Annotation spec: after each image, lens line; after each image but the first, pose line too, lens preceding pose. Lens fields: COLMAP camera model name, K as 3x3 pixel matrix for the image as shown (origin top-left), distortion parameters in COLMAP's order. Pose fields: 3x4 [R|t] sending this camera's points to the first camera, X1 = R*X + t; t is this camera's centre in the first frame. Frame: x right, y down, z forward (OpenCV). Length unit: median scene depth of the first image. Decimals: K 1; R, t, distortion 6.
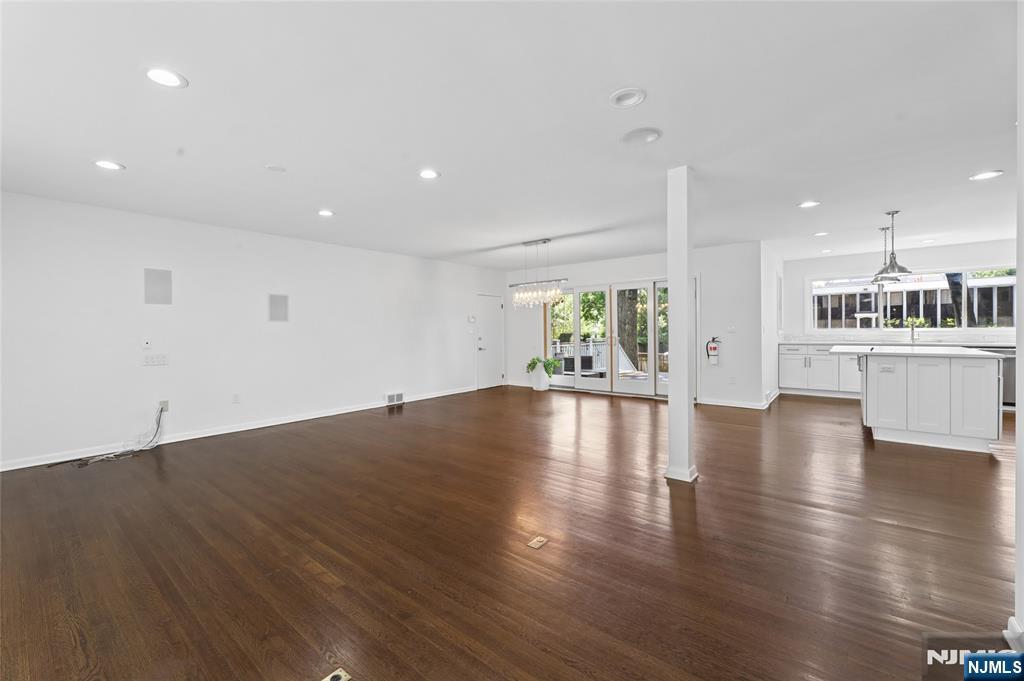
lens RADIAL K [[413.8, 0, 508.8], [0, 413.8, 334.2], [0, 0, 1]] dist [0.002047, 0.000402]
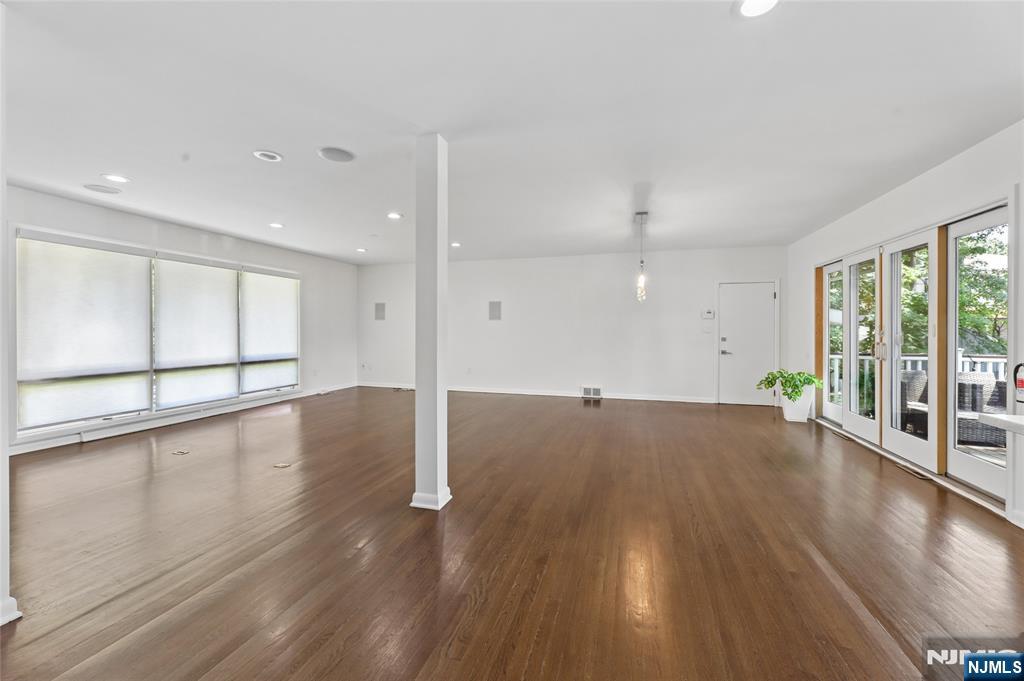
lens RADIAL K [[420.4, 0, 511.6], [0, 420.4, 329.5], [0, 0, 1]] dist [-0.000206, -0.000027]
pose [[0.374589, 0.012914, -0.927101, 0.598446], [-0.015528, 0.999850, 0.007654, -0.008427], [0.927061, 0.011529, 0.374734, 0.381342]]
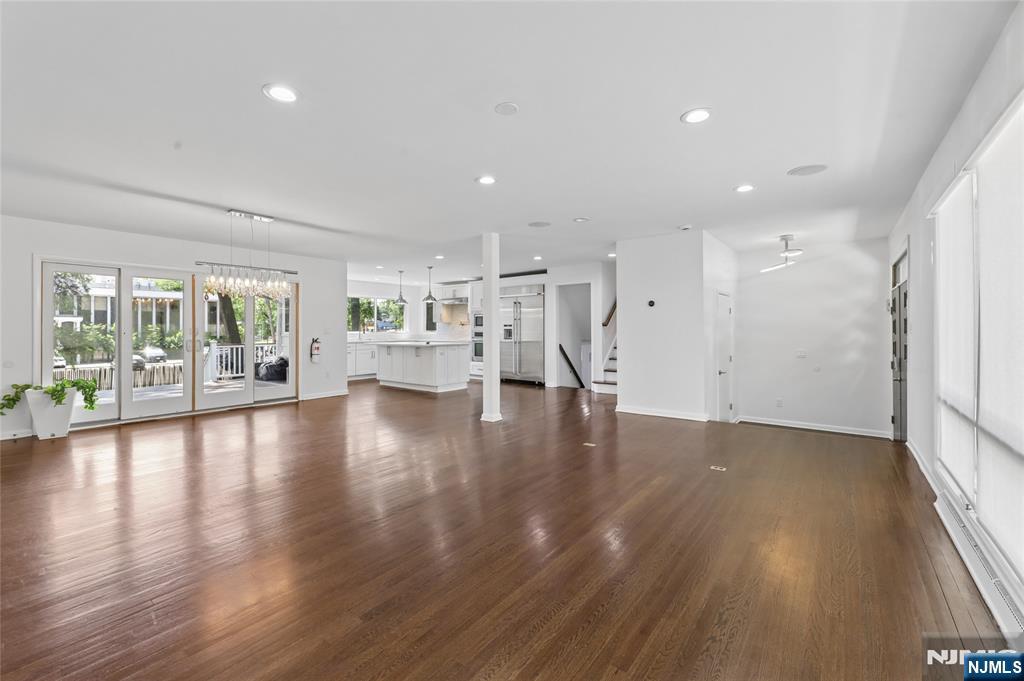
lens RADIAL K [[408.8, 0, 512.0], [0, 408.8, 340.5], [0, 0, 1]] dist [0.001933, 0.000235]
pose [[-0.008306, -0.014318, 0.999863, -0.555654], [0.012668, 0.999816, 0.014422, 0.003328], [-0.999885, 0.012786, -0.008123, 0.427367]]
